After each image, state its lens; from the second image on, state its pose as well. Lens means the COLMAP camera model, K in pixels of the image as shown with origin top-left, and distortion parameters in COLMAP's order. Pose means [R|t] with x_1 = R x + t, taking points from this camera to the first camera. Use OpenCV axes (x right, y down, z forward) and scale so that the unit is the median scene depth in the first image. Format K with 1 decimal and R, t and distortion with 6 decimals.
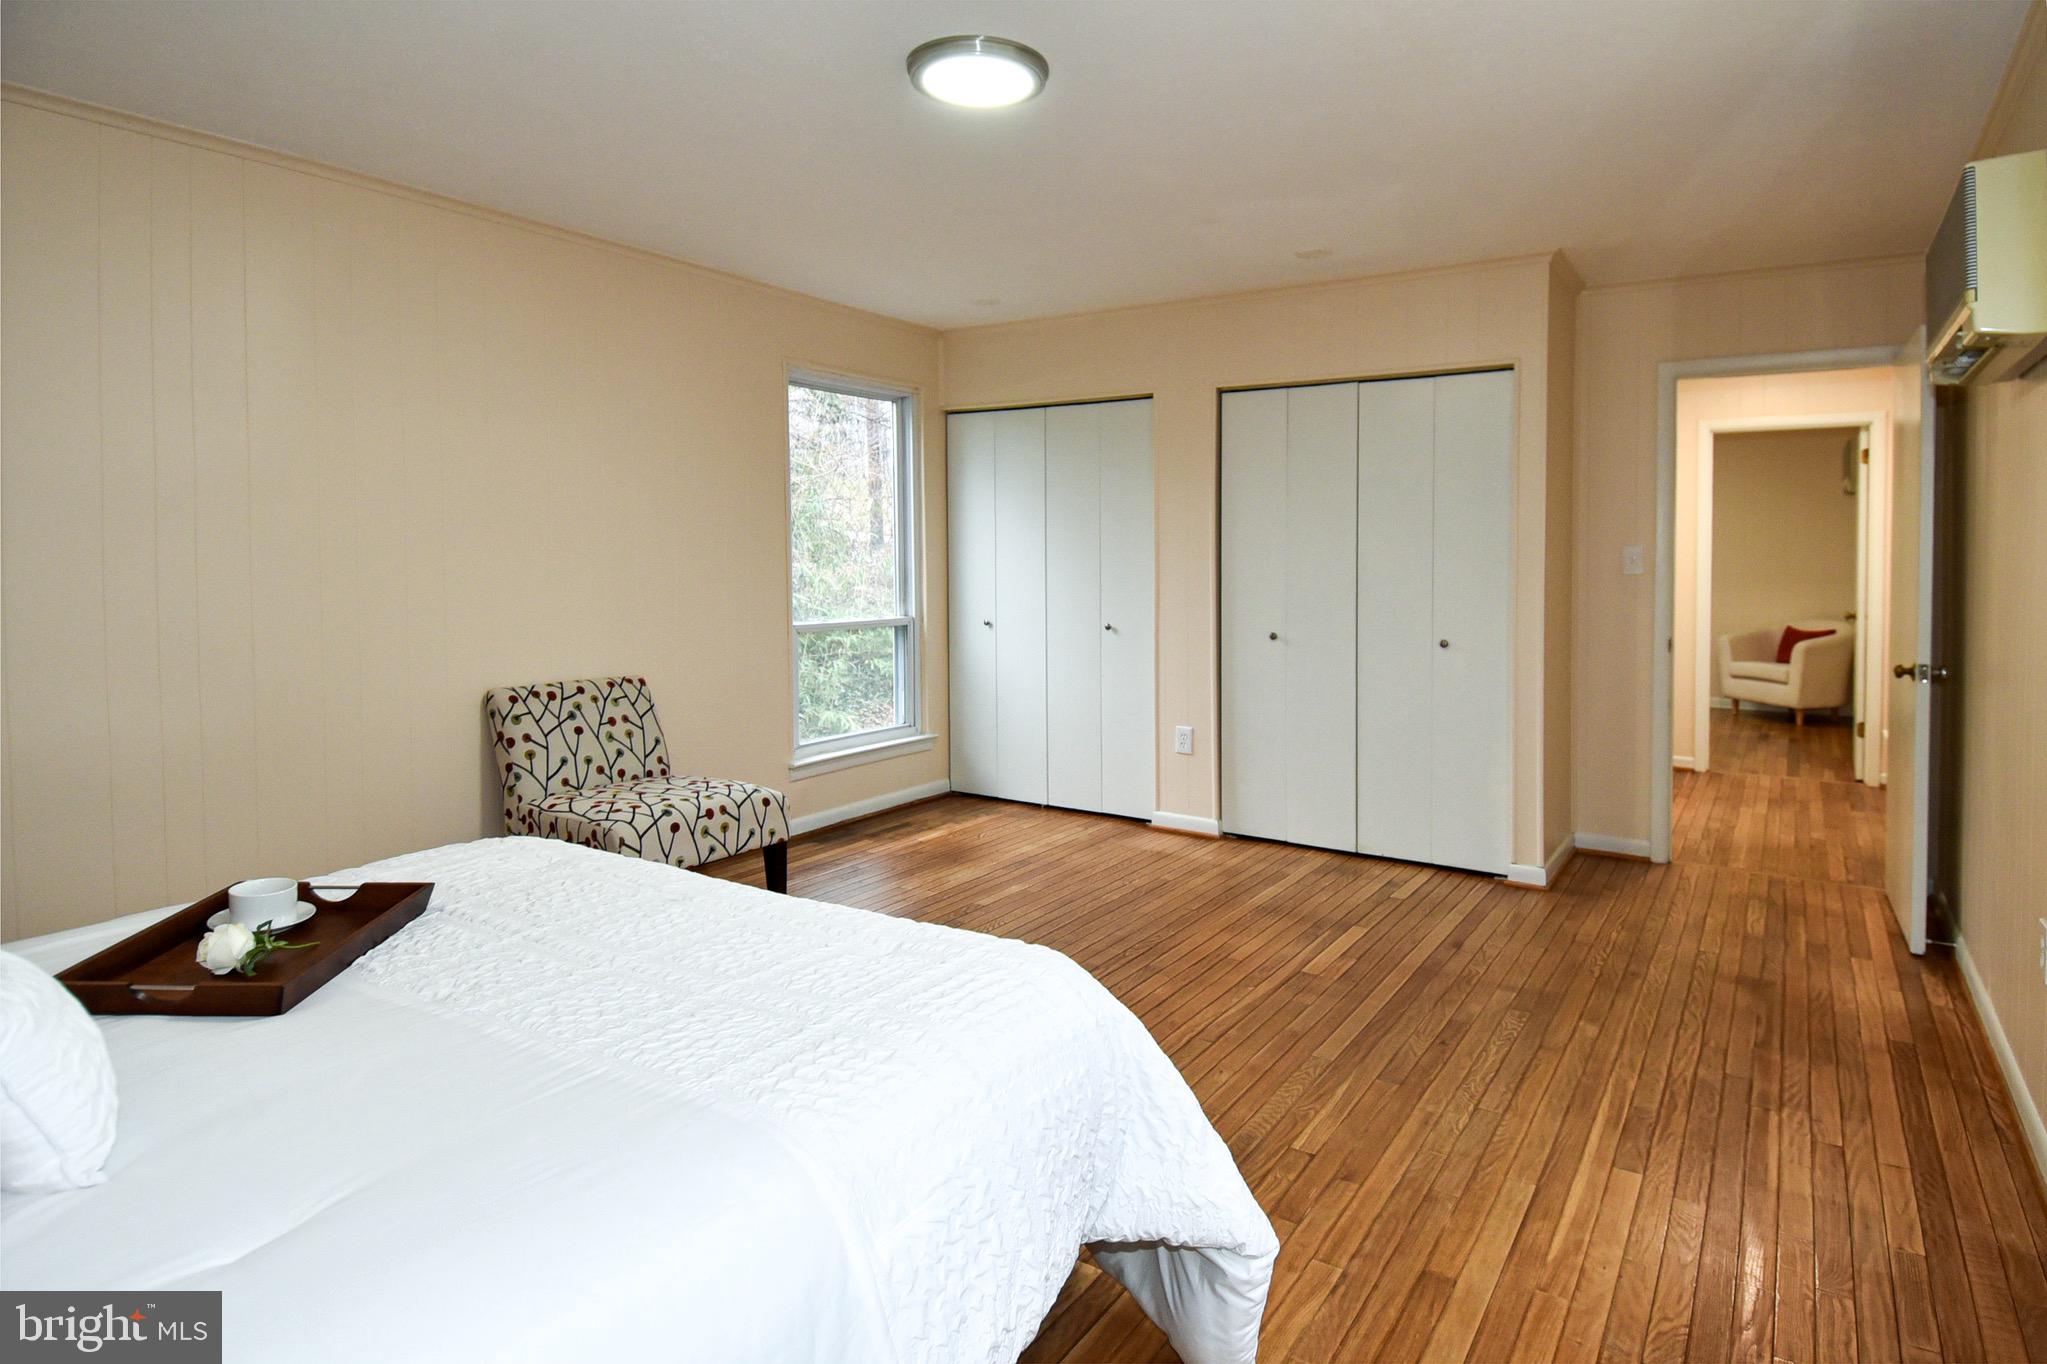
lens RADIAL K [[1132.7, 0, 1015.7], [0, 1132.7, 678.1], [0, 0, 1]] dist [0.013132, -0.013028]
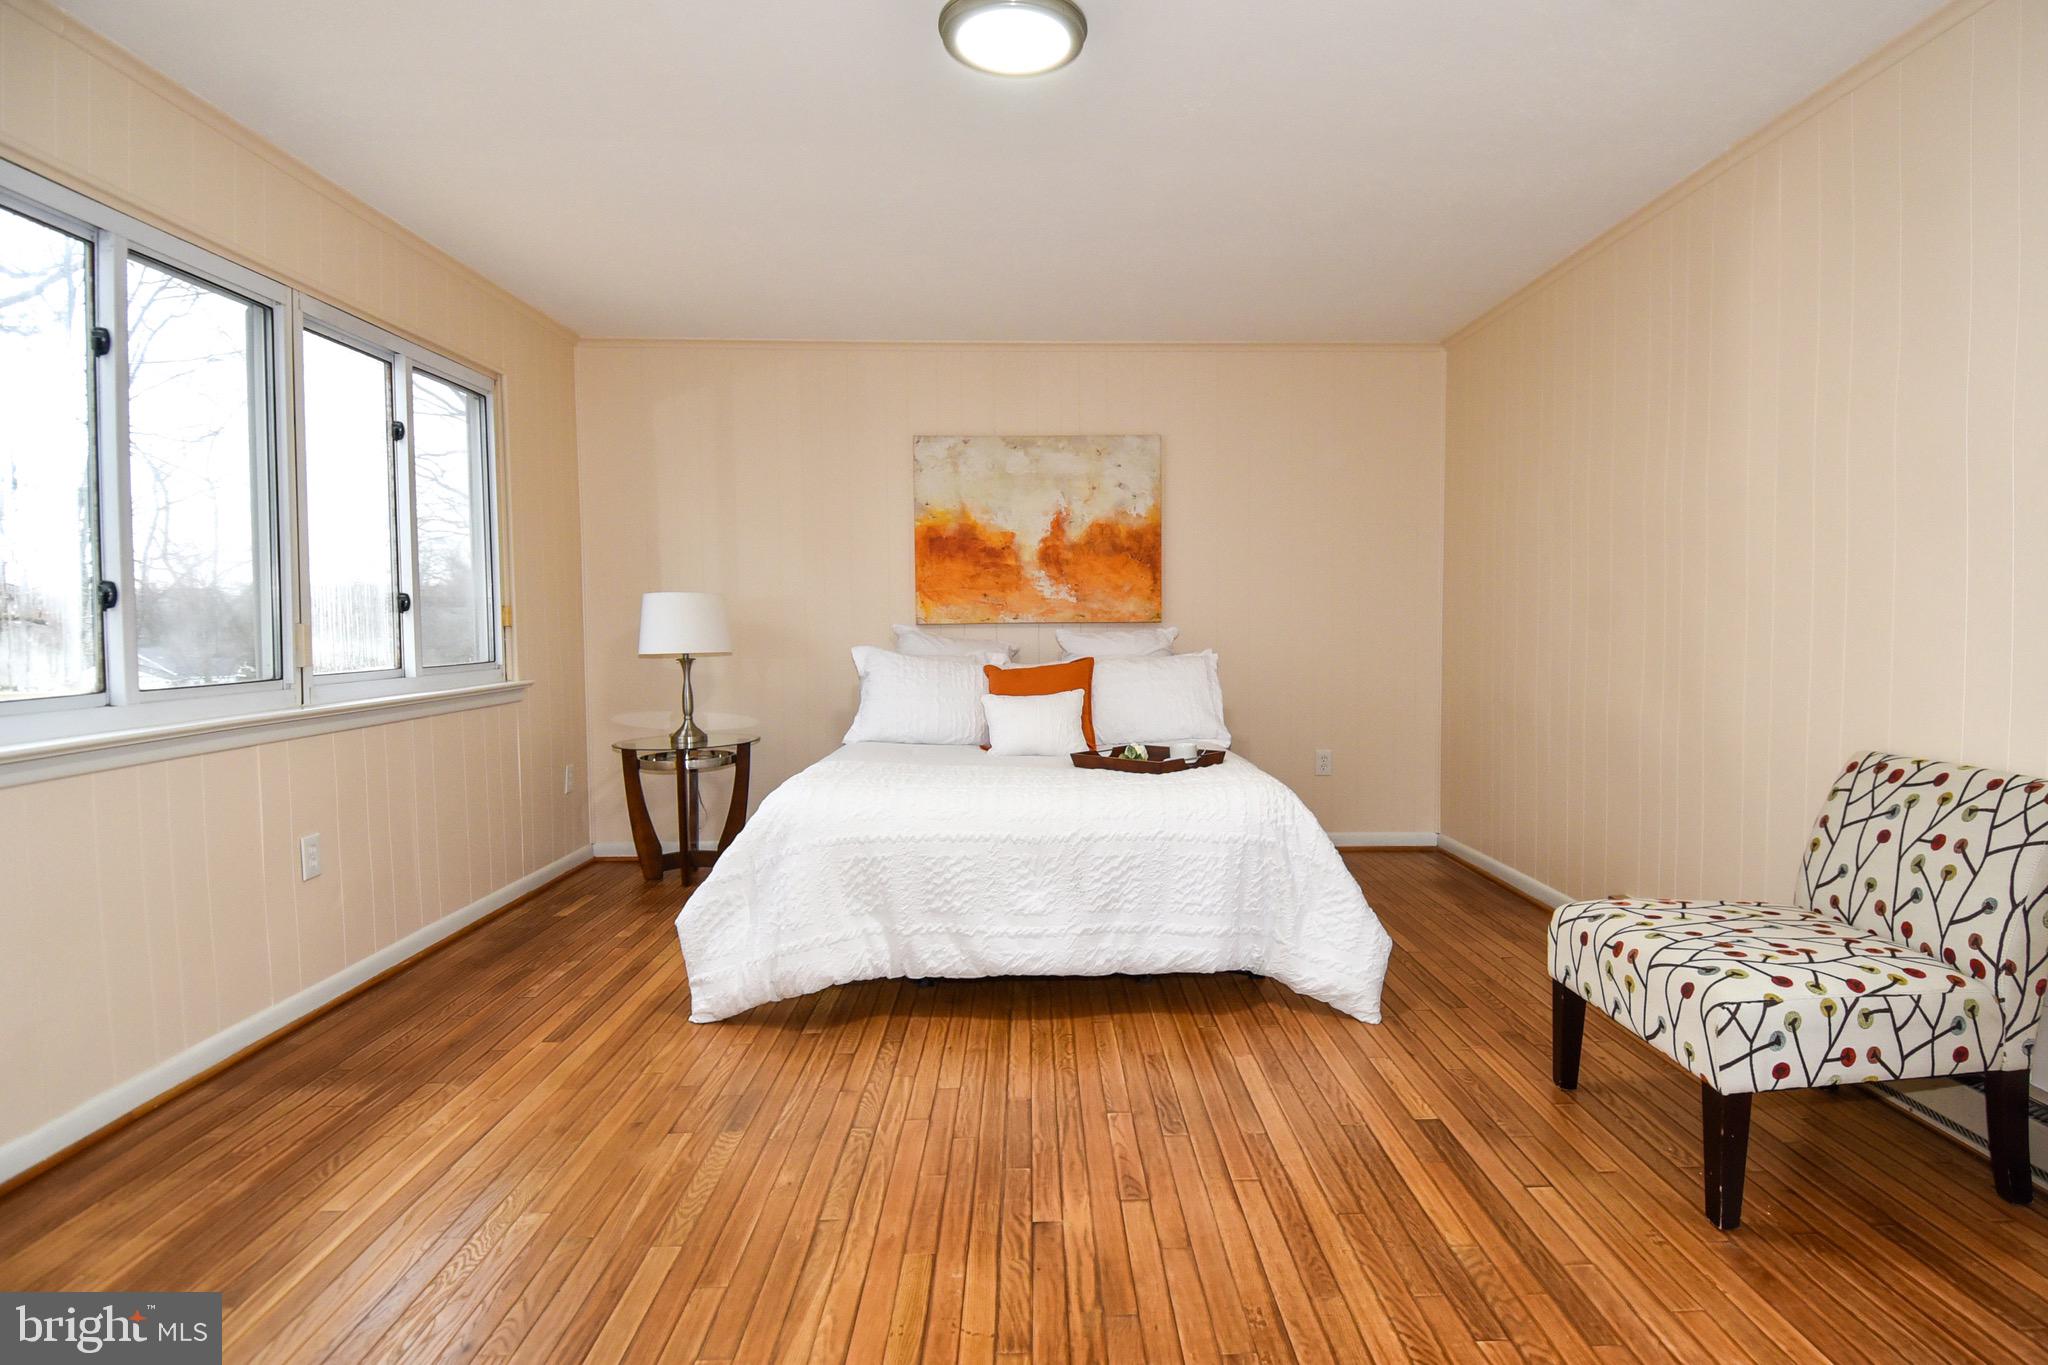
lens RADIAL K [[1133.2, 0, 1015.6], [0, 1133.2, 681.3], [0, 0, 1]] dist [0.013132, -0.013028]
pose [[-0.834020, 0.031310, -0.550845, 0.357956], [-0.056047, 0.988416, 0.141040, -0.100827], [0.548880, 0.148504, -0.822604, 1.262441]]
